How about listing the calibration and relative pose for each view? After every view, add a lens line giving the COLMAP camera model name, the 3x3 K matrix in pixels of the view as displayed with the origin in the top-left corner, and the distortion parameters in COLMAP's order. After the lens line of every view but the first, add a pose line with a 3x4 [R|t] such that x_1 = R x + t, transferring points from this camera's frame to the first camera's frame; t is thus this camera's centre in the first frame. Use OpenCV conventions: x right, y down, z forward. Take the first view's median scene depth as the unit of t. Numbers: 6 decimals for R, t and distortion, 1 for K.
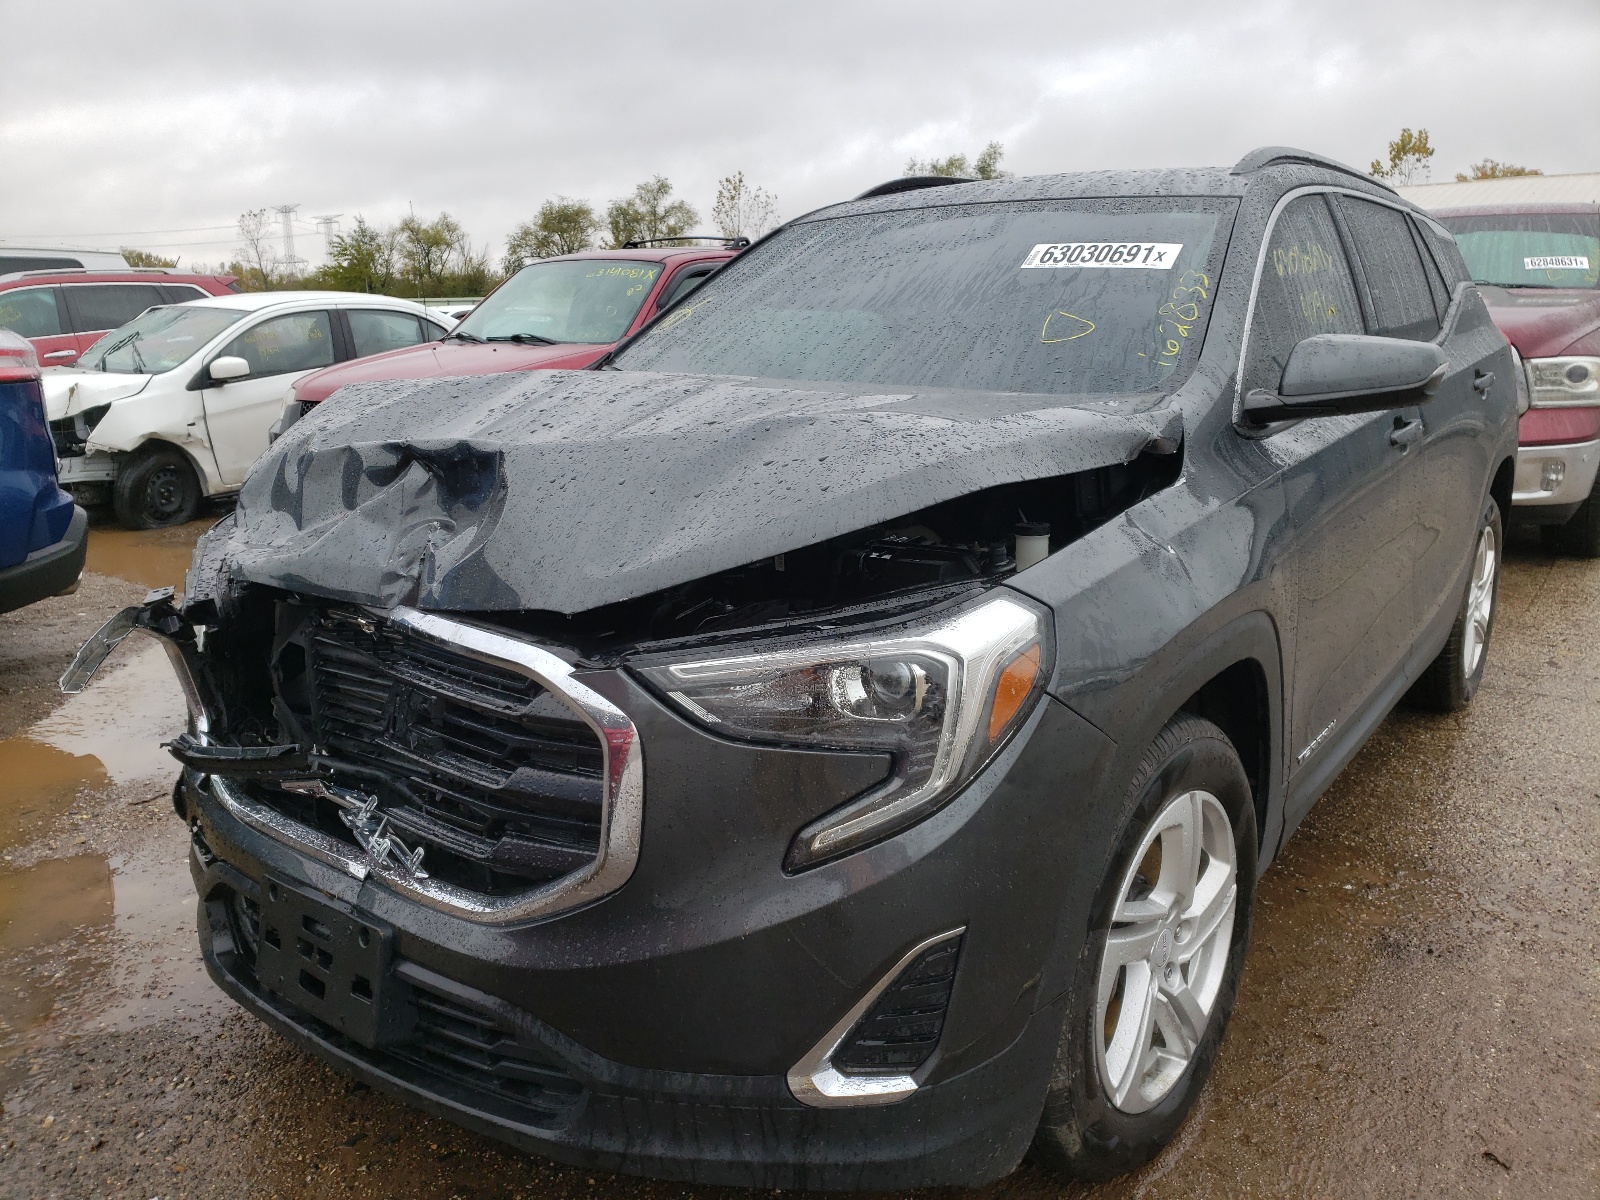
lens RADIAL K [[1215.6, 0, 800.0], [0, 1215.6, 600.0], [0, 0, 1]] dist [0.042633, -0.000082]
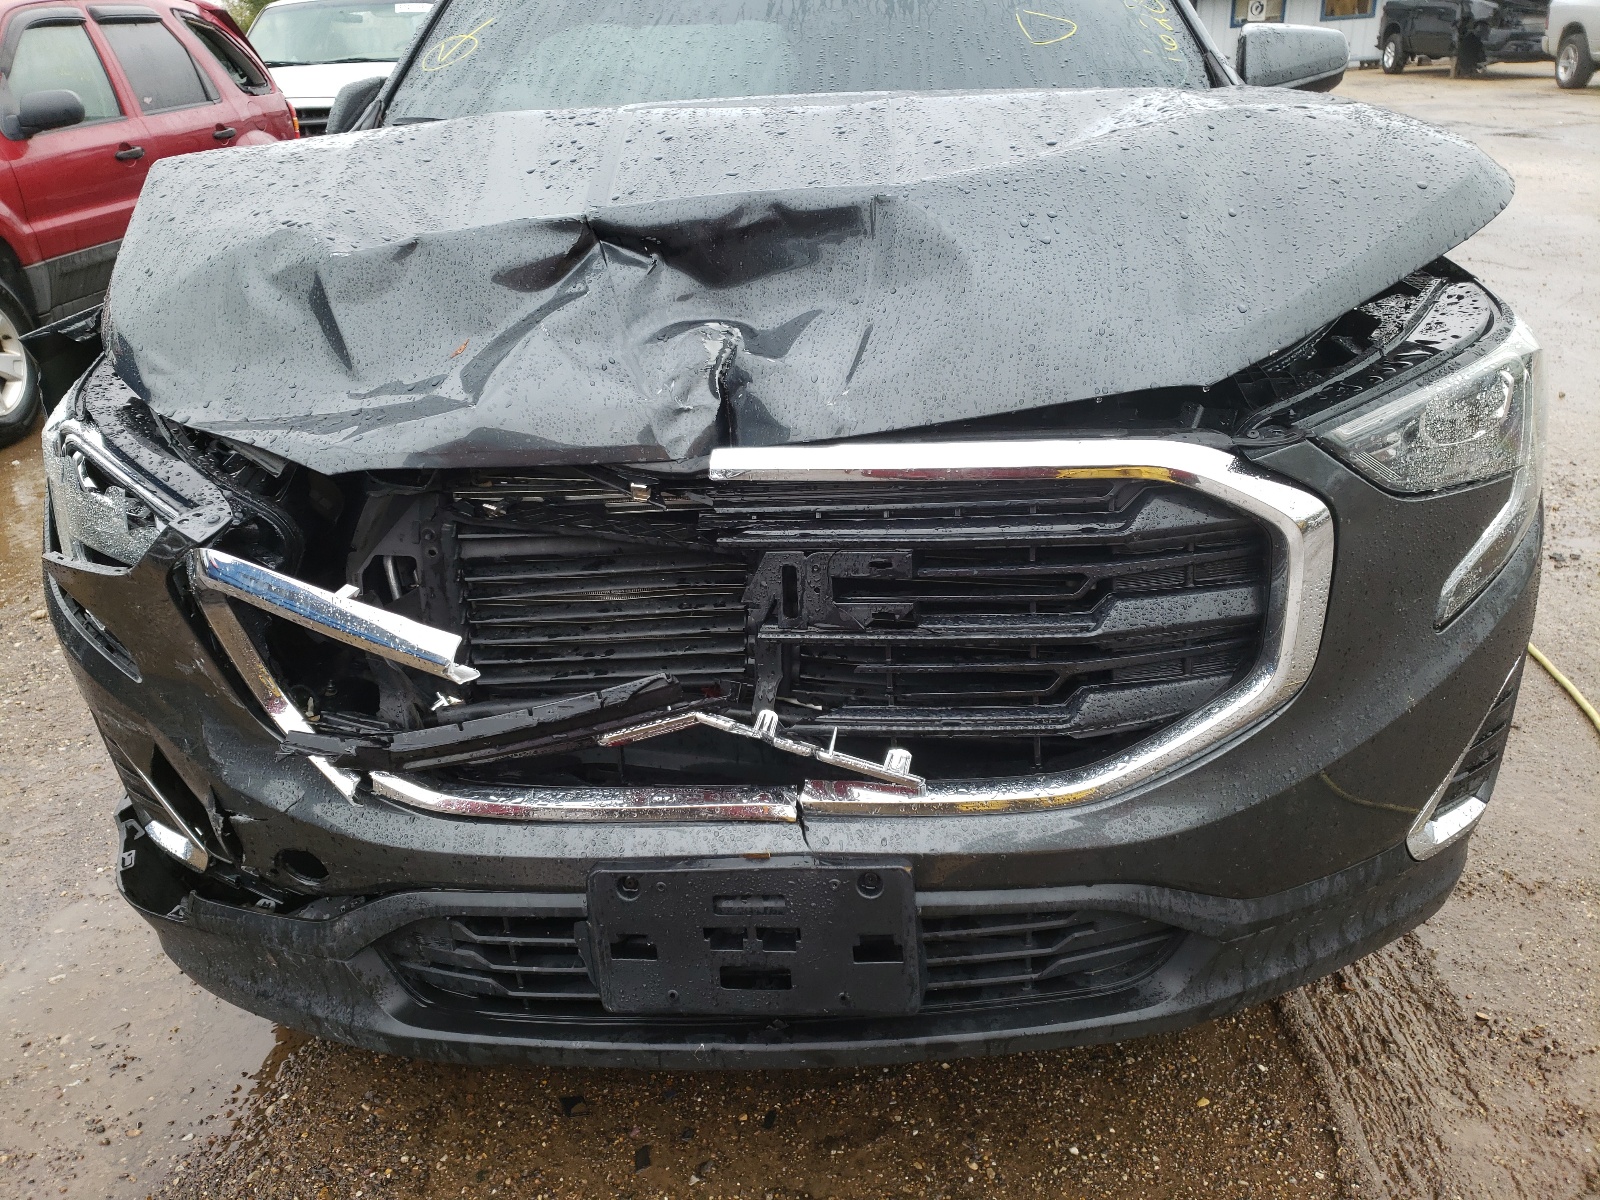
lens RADIAL K [[1215.6, 0, 800.0], [0, 1215.6, 600.0], [0, 0, 1]] dist [0.042633, -0.000082]
pose [[0.833952, -0.249750, 0.492086, -0.732388], [0.165518, 0.963873, 0.208691, -0.055768], [-0.526429, -0.092589, 0.845163, 0.423506]]
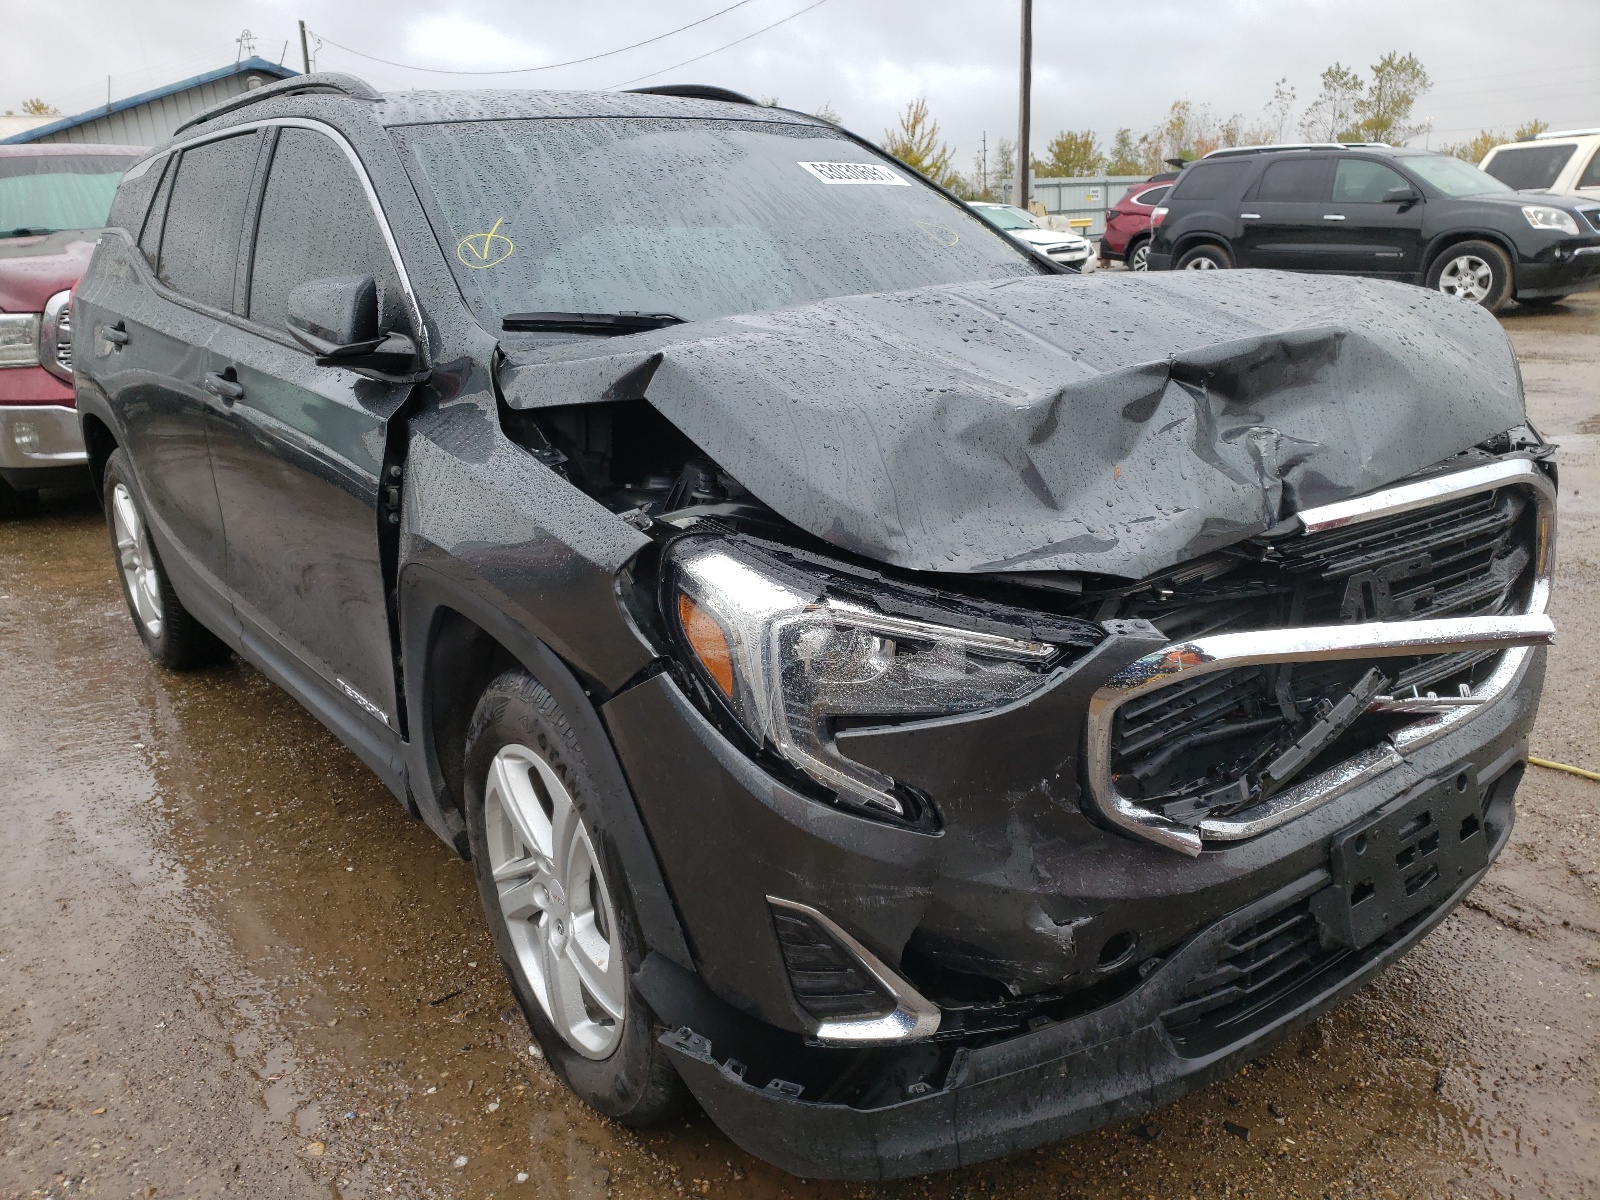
lens RADIAL K [[1215.6, 0, 800.0], [0, 1215.6, 600.0], [0, 0, 1]] dist [0.042633, -0.000082]
pose [[0.251314, -0.283725, 0.925387, -1.503007], [0.255021, 0.941700, 0.219468, -0.272637], [-0.933705, 0.180837, 0.309018, 1.212595]]
